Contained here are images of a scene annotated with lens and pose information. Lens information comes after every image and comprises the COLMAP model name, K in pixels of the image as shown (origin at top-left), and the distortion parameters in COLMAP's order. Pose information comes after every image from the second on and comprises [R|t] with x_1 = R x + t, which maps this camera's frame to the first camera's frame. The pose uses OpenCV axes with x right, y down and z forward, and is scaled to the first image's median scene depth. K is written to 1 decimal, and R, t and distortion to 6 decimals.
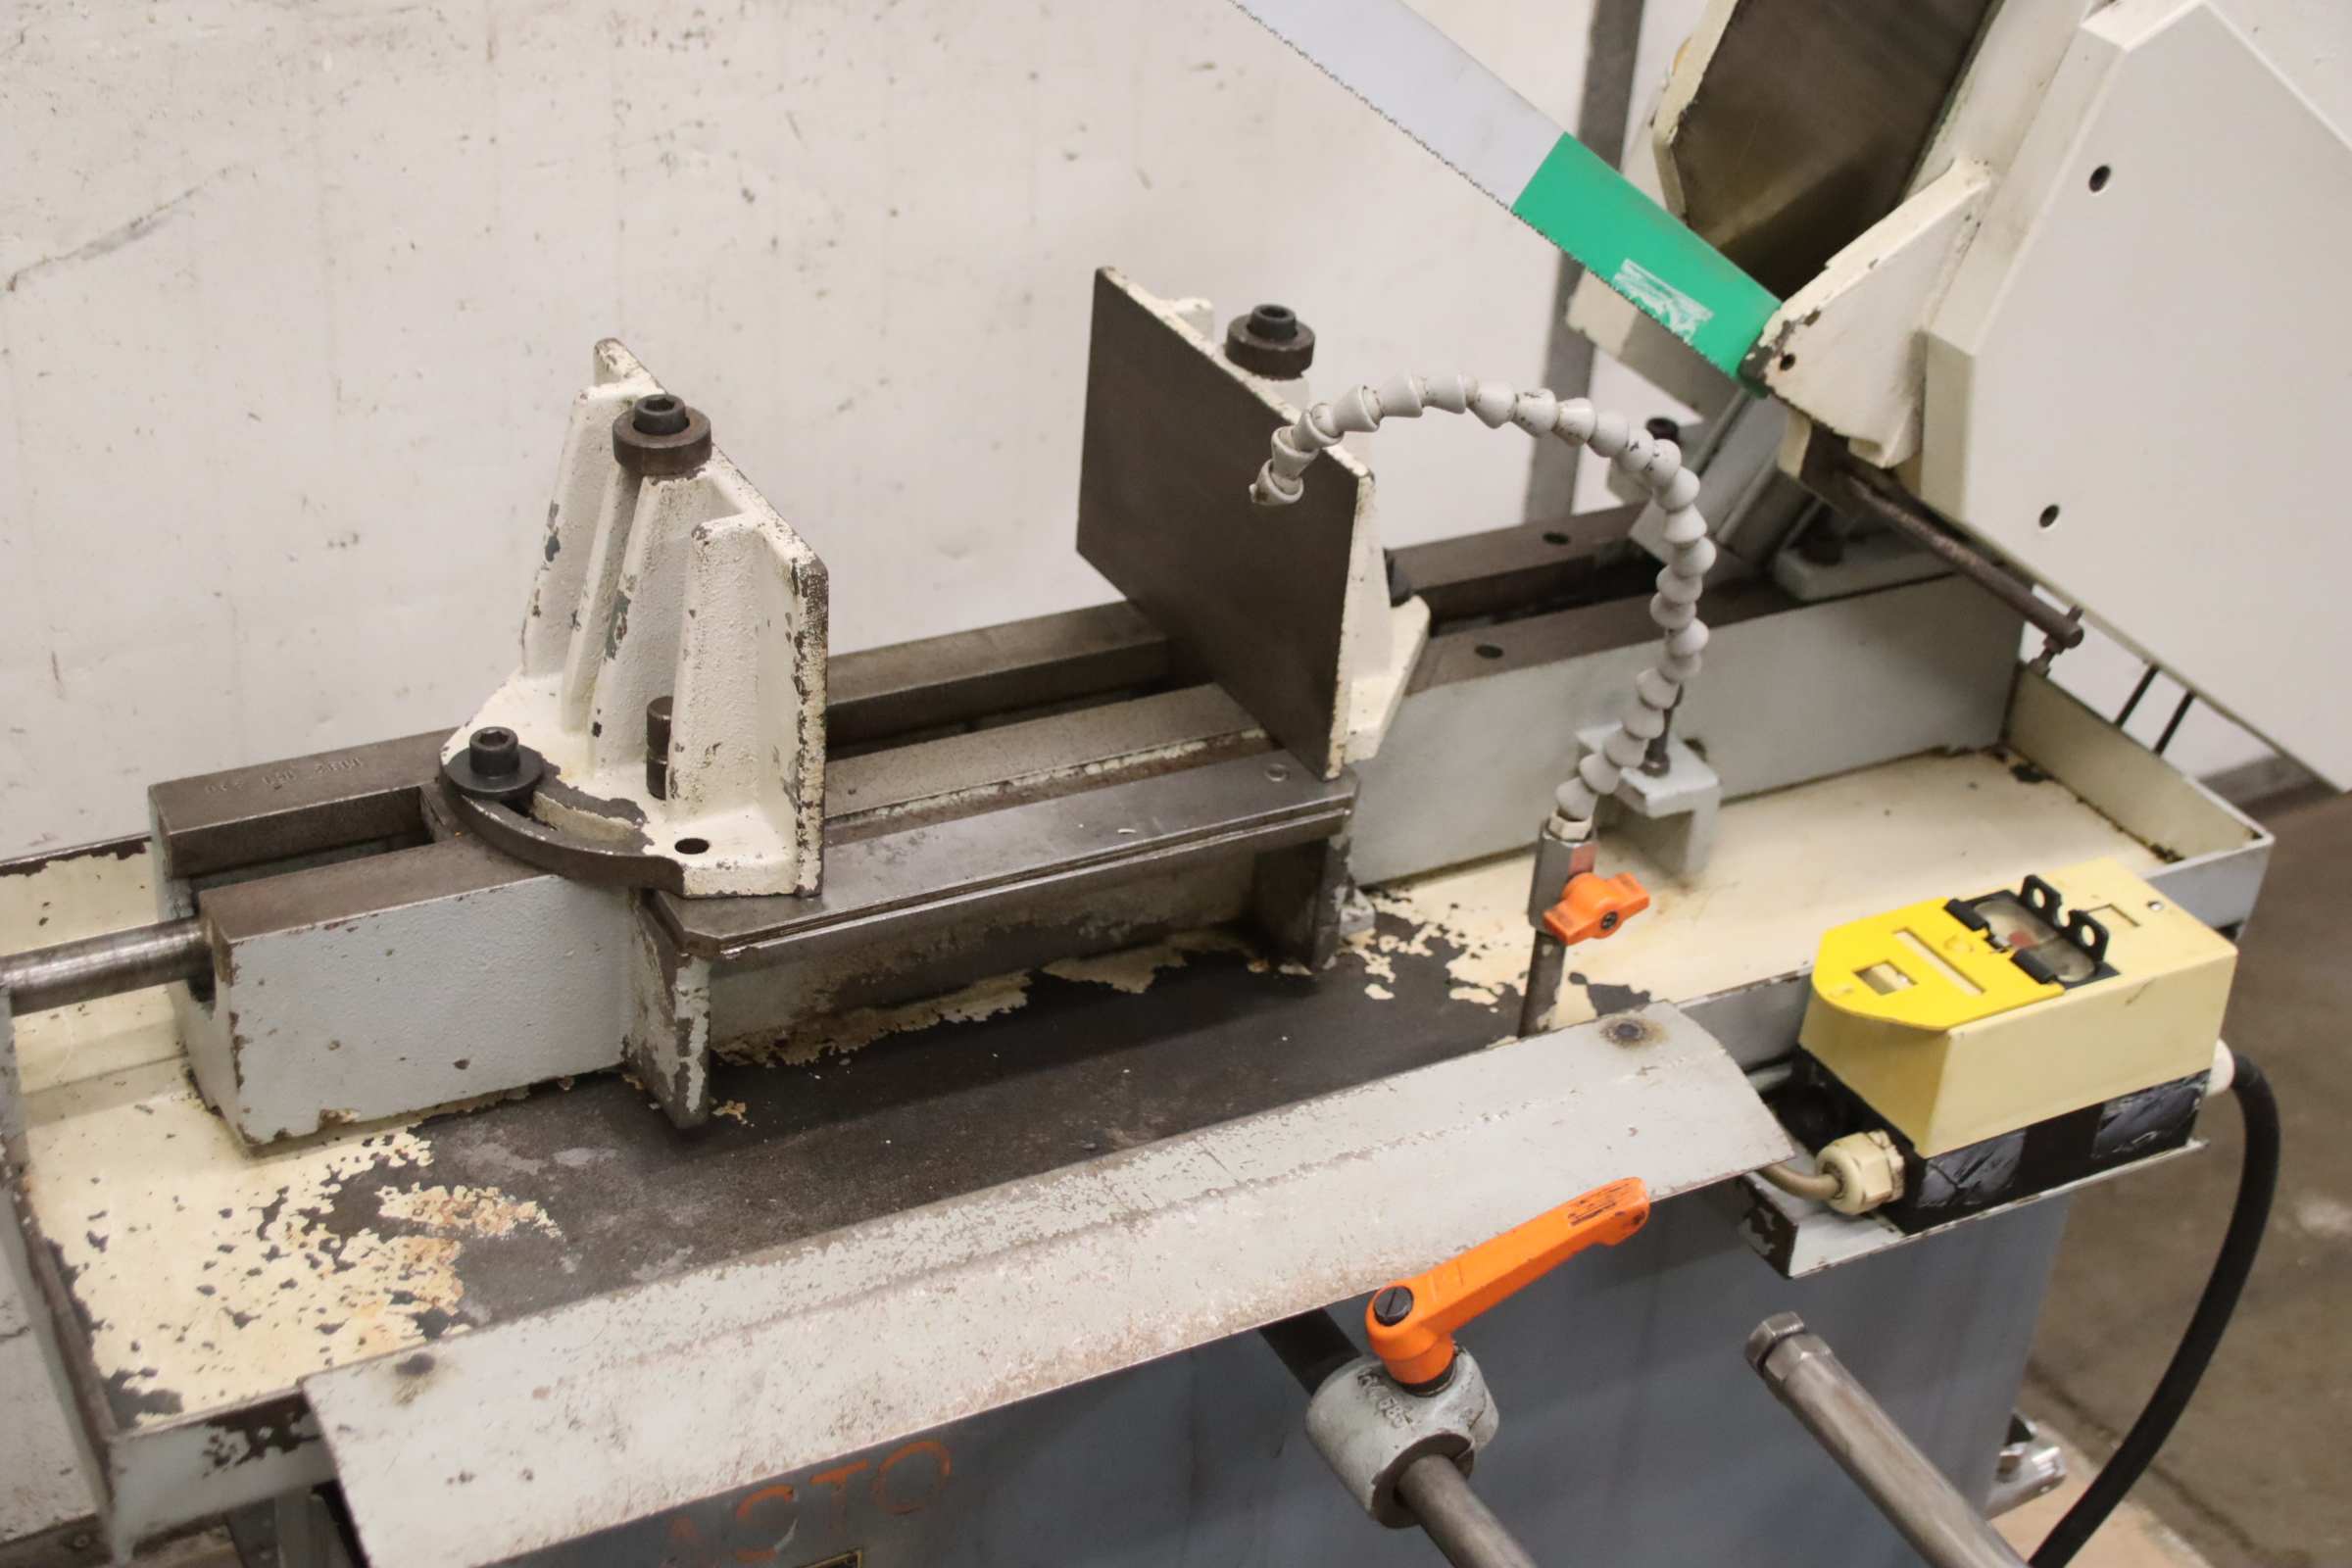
lens RADIAL K [[3287.0, 0, 1175.0], [0, 3287.0, 783.1], [0, 0, 1]] dist [0.055116, 0.000000]
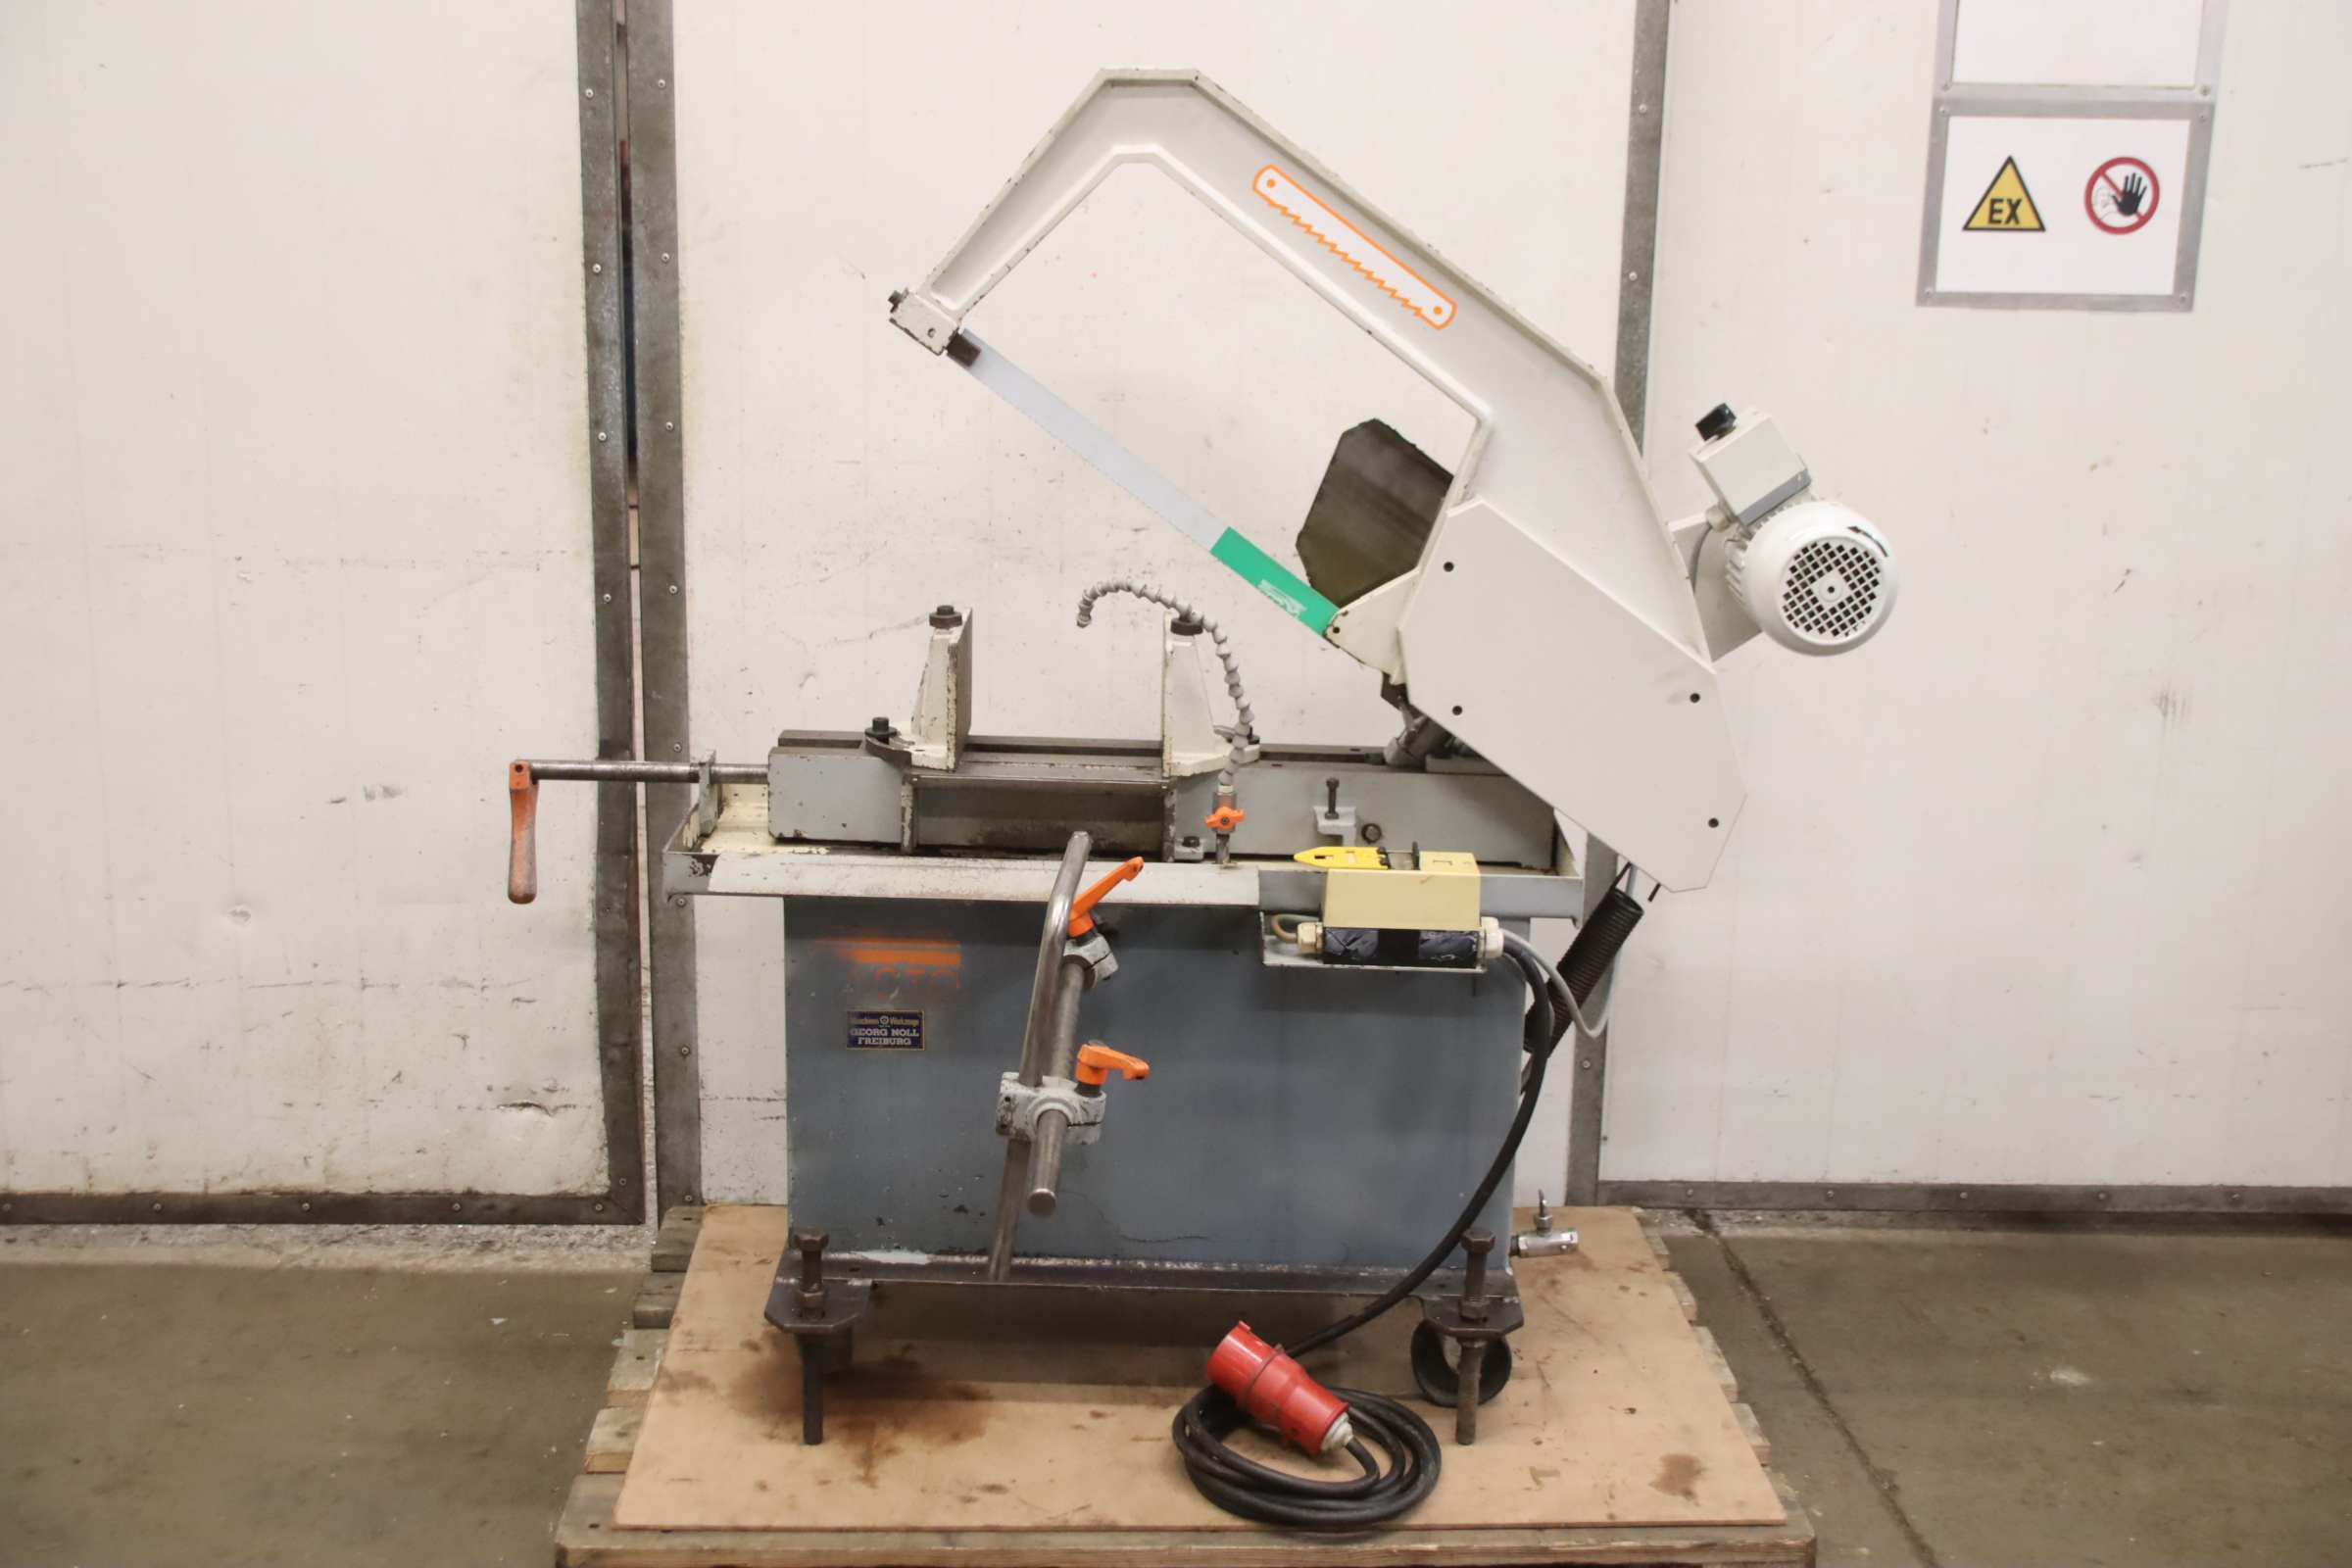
lens RADIAL K [[2813.7, 0, 1187.2], [0, 2813.7, 768.0], [0, 0, 1]] dist [0.001964, 0.000000]
pose [[0.870953, 0.067860, -0.486658, 1.135986], [-0.223326, 0.936880, -0.269039, 0.582543], [0.437683, 0.343003, 0.831133, -0.845675]]
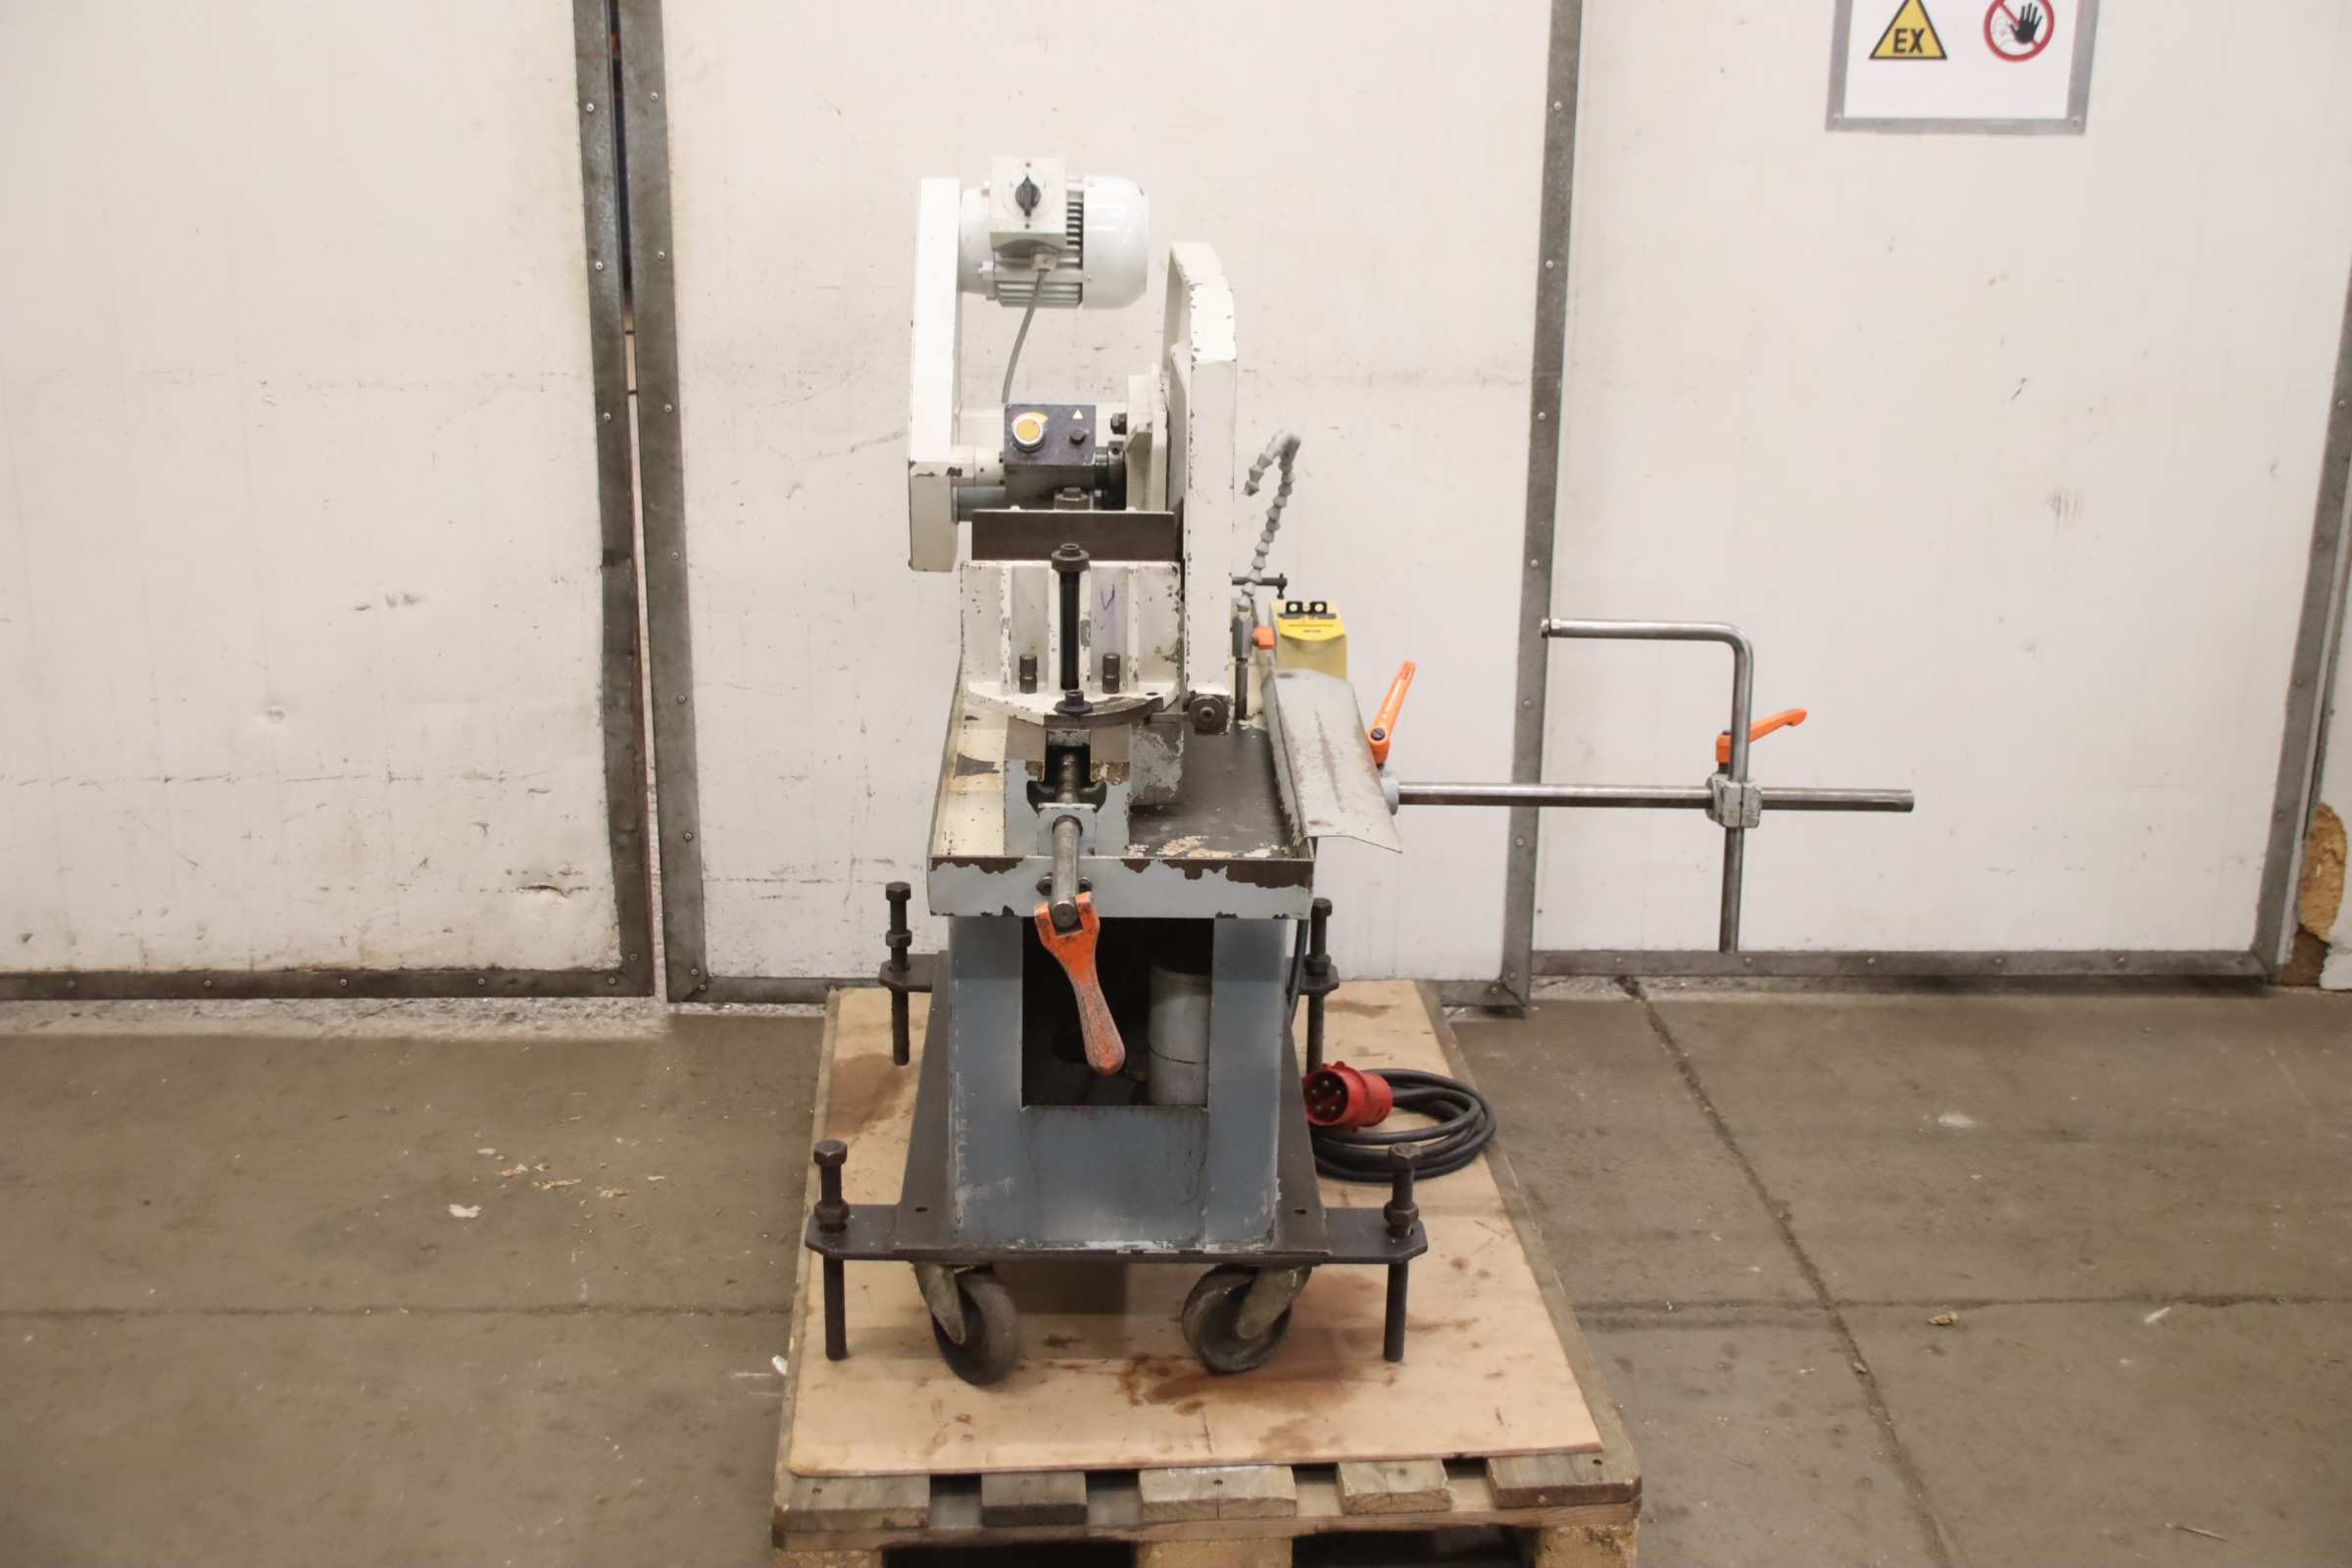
lens RADIAL K [[2813.7, 0, 1192.8], [0, 2813.7, 784.5], [0, 0, 1]] dist [0.001964, 0.000000]
pose [[0.870644, 0.094013, -0.482847, 1.288341], [-0.215836, 0.955045, -0.203232, 0.648497], [0.442034, 0.281159, 0.851795, -0.998872]]
